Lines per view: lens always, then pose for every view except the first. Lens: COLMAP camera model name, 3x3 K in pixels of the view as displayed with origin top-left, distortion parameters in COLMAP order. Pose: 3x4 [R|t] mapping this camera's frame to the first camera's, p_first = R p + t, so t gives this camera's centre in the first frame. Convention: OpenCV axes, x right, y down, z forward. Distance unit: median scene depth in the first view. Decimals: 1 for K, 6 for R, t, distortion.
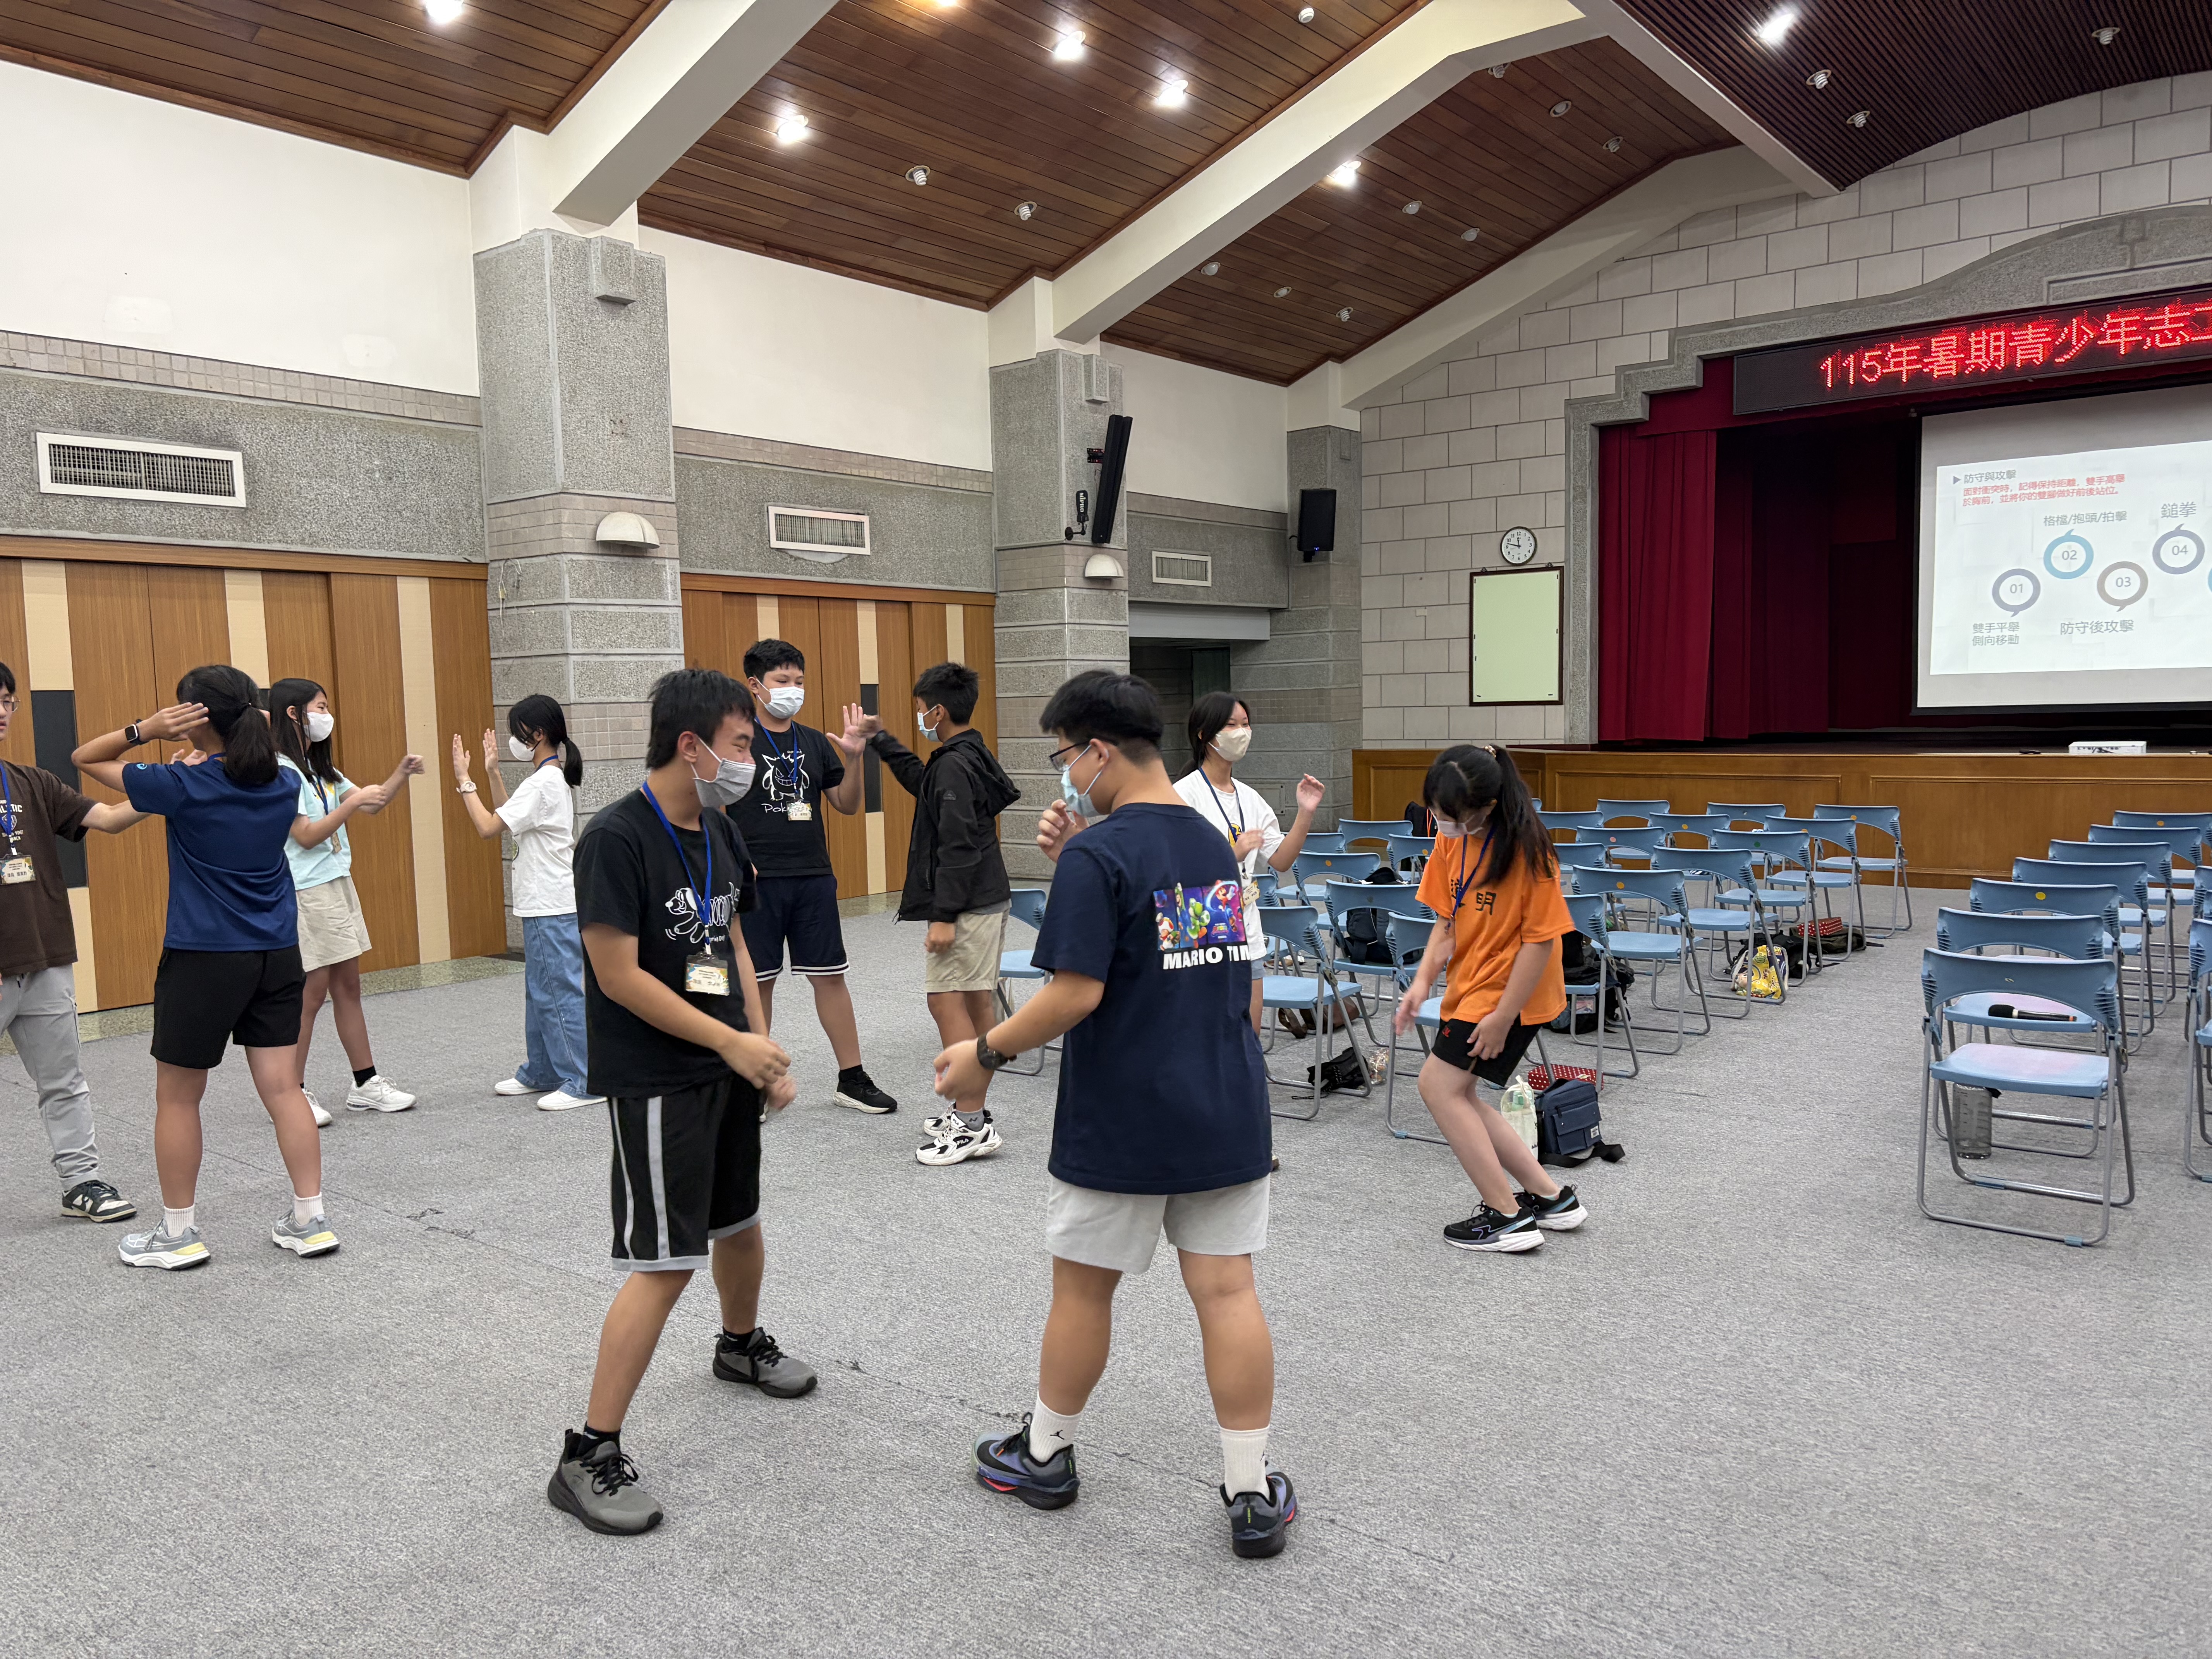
lens RADIAL K [[1652.4, 0, 1090.1], [0, 1652.4, 849.7], [0, 0, 1]] dist [0.038428, -0.048695]
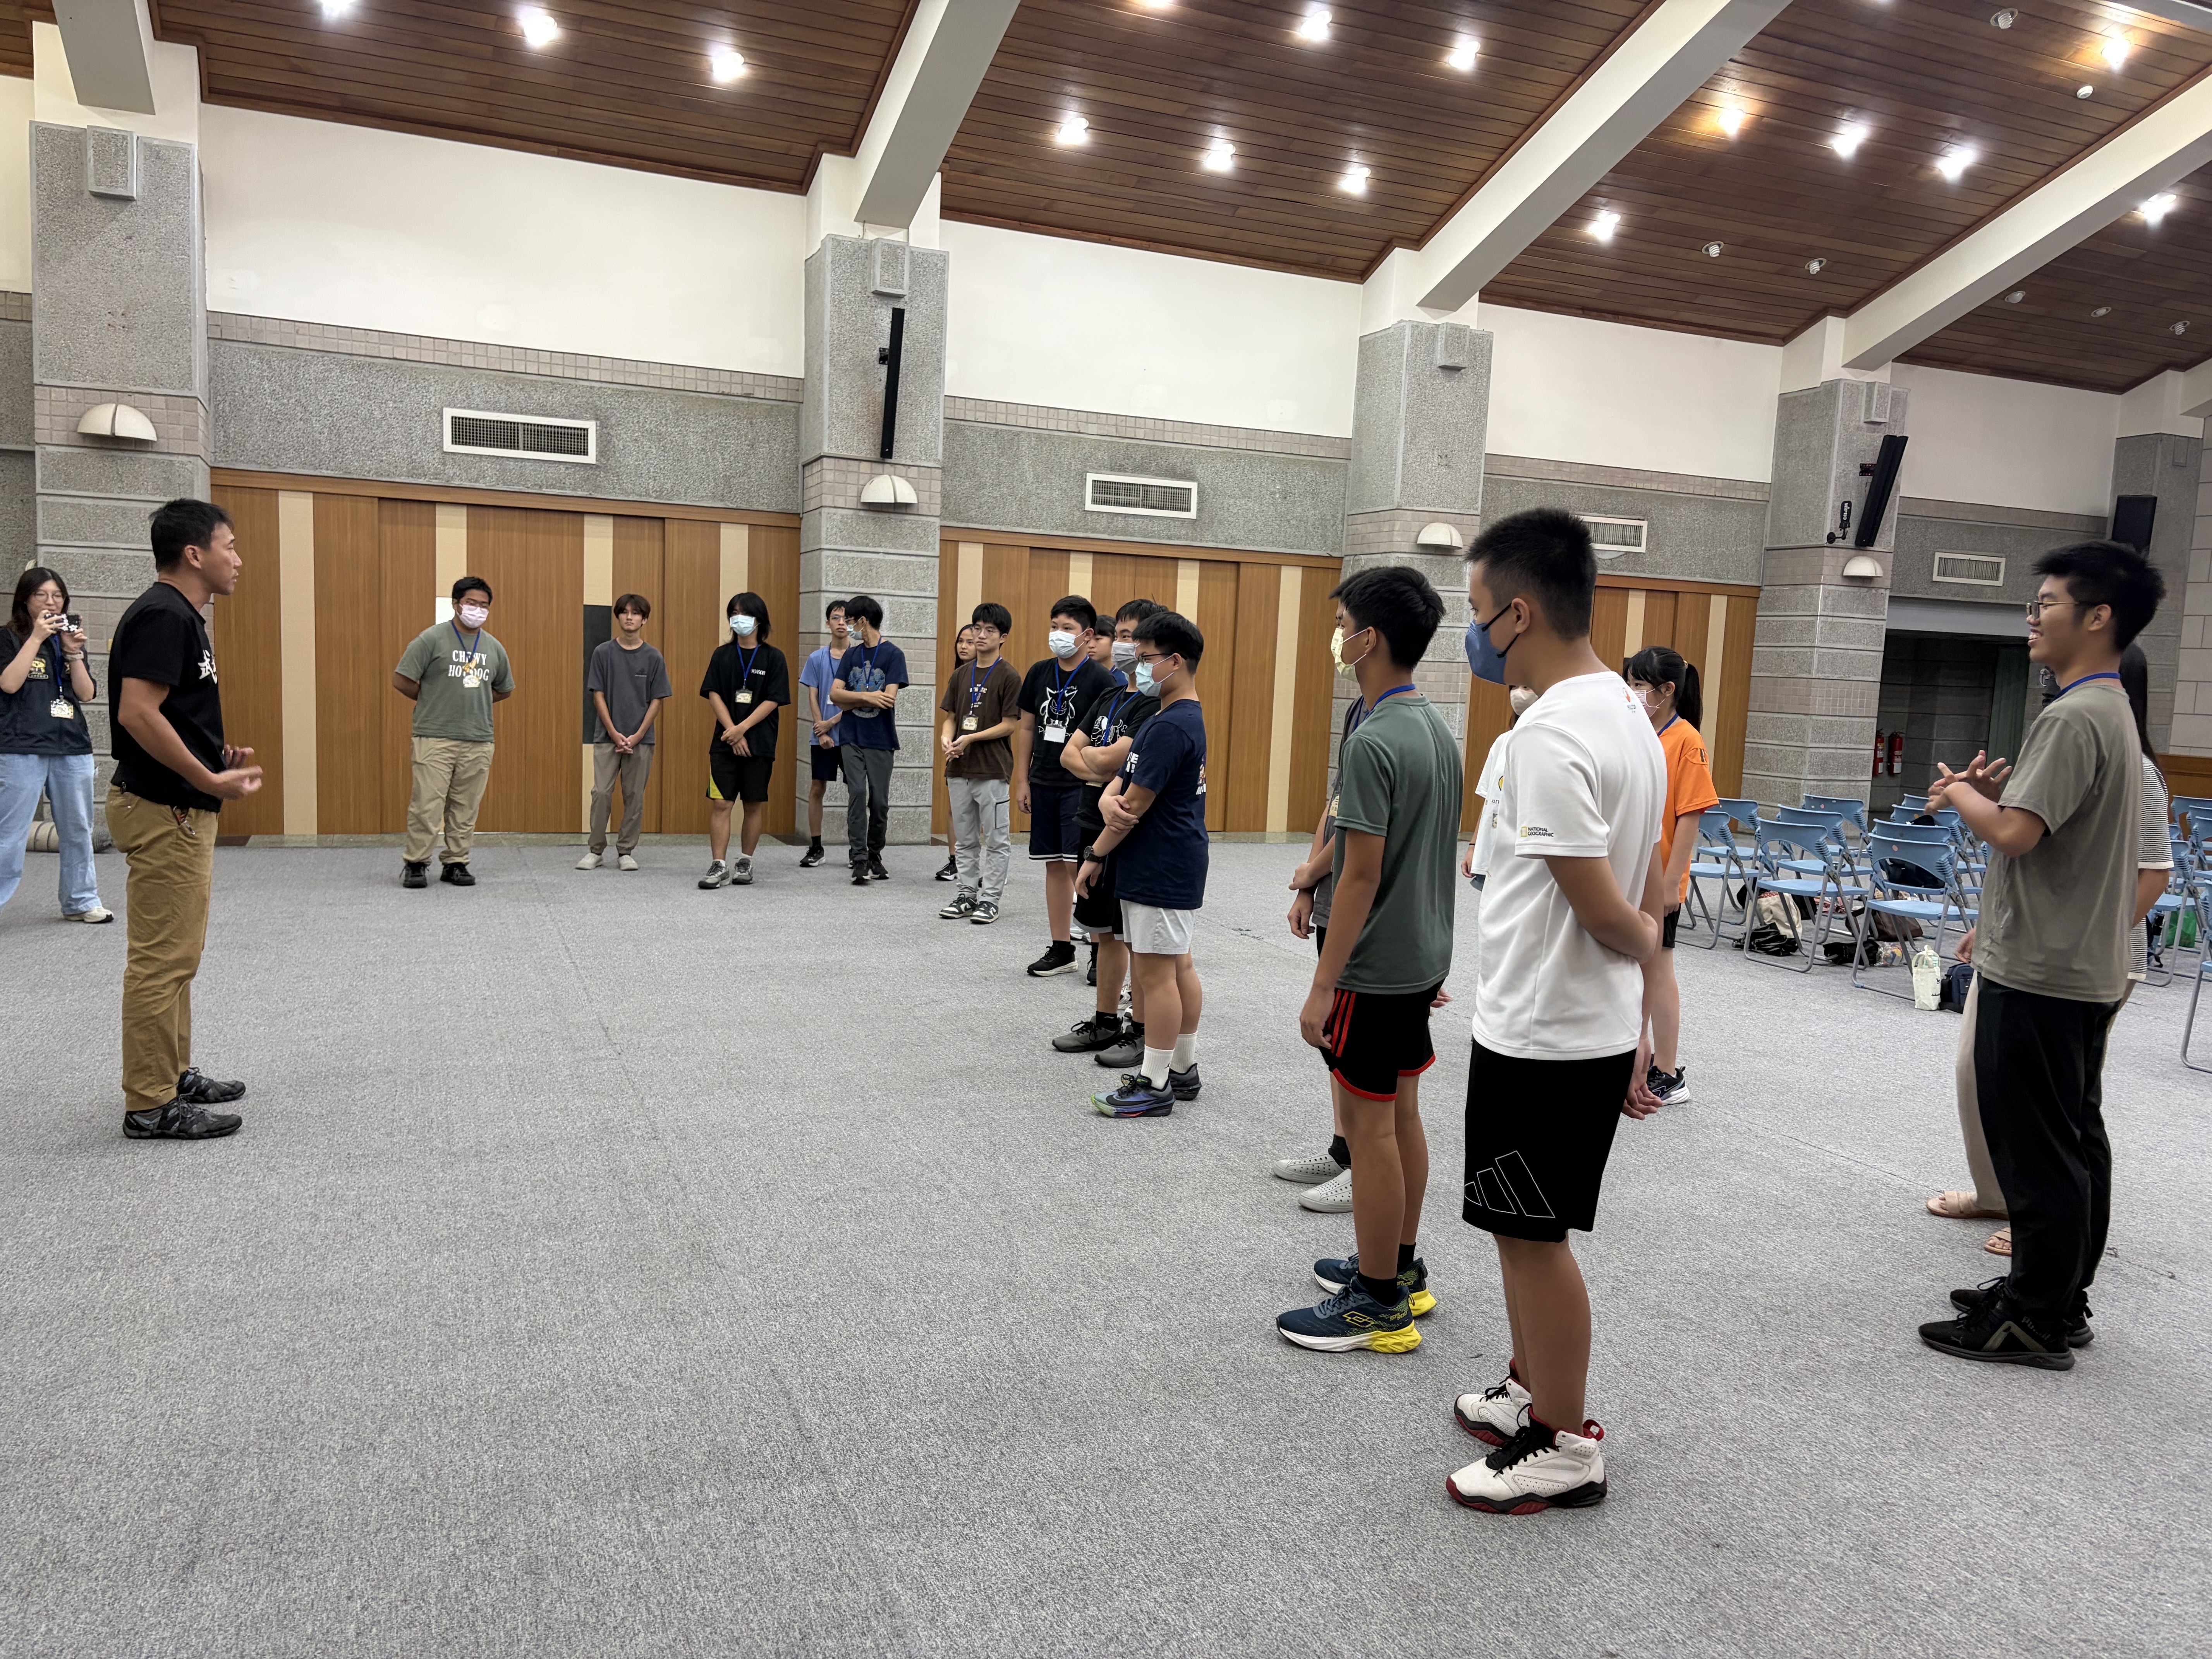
lens RADIAL K [[1652.4, 0, 1098.9], [0, 1652.4, 844.2], [0, 0, 1]] dist [0.038428, -0.048695]
pose [[0.868214, 0.115974, -0.482446, 0.140107], [-0.107927, 0.993162, 0.044518, 0.026192], [0.484310, 0.013417, 0.874794, -0.281589]]
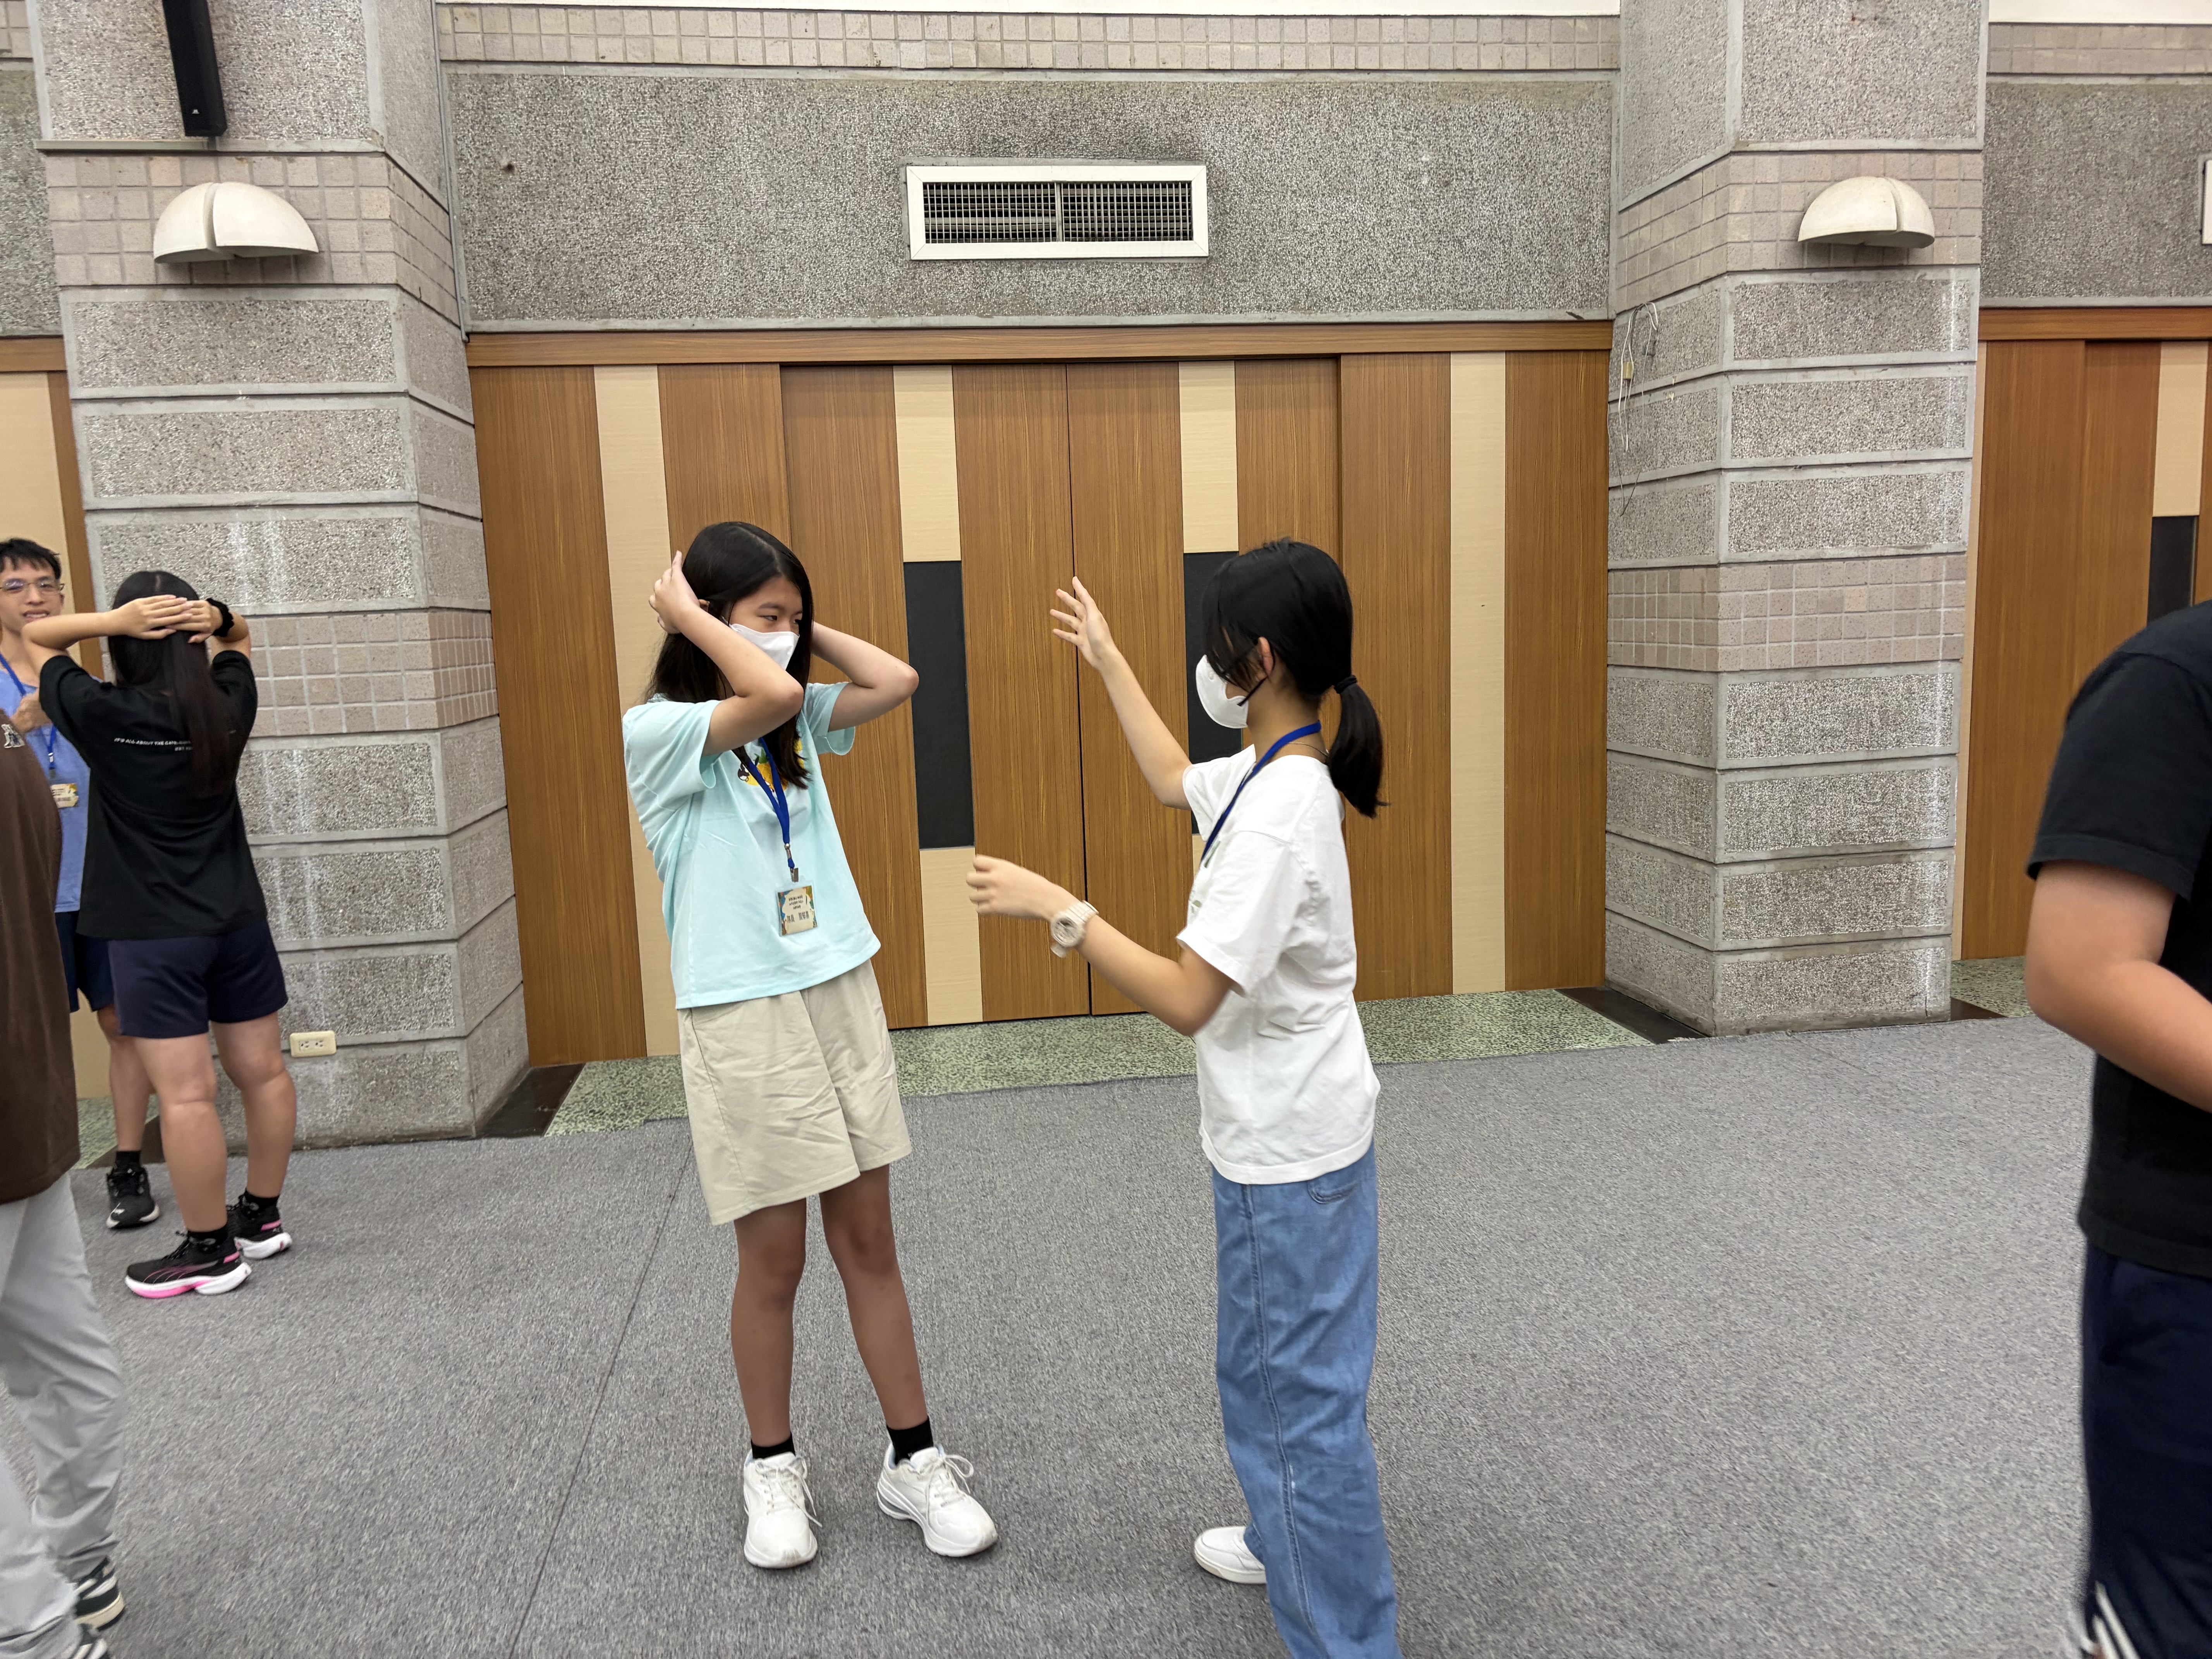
lens RADIAL K [[1652.4, 0, 1090.5], [0, 1652.4, 846.6], [0, 0, 1]] dist [0.038428, -0.048695]
pose [[0.712223, 0.100620, -0.694704, -0.062037], [-0.044592, 0.994160, 0.098277, -0.033158], [0.700536, -0.039017, 0.712550, 0.382577]]
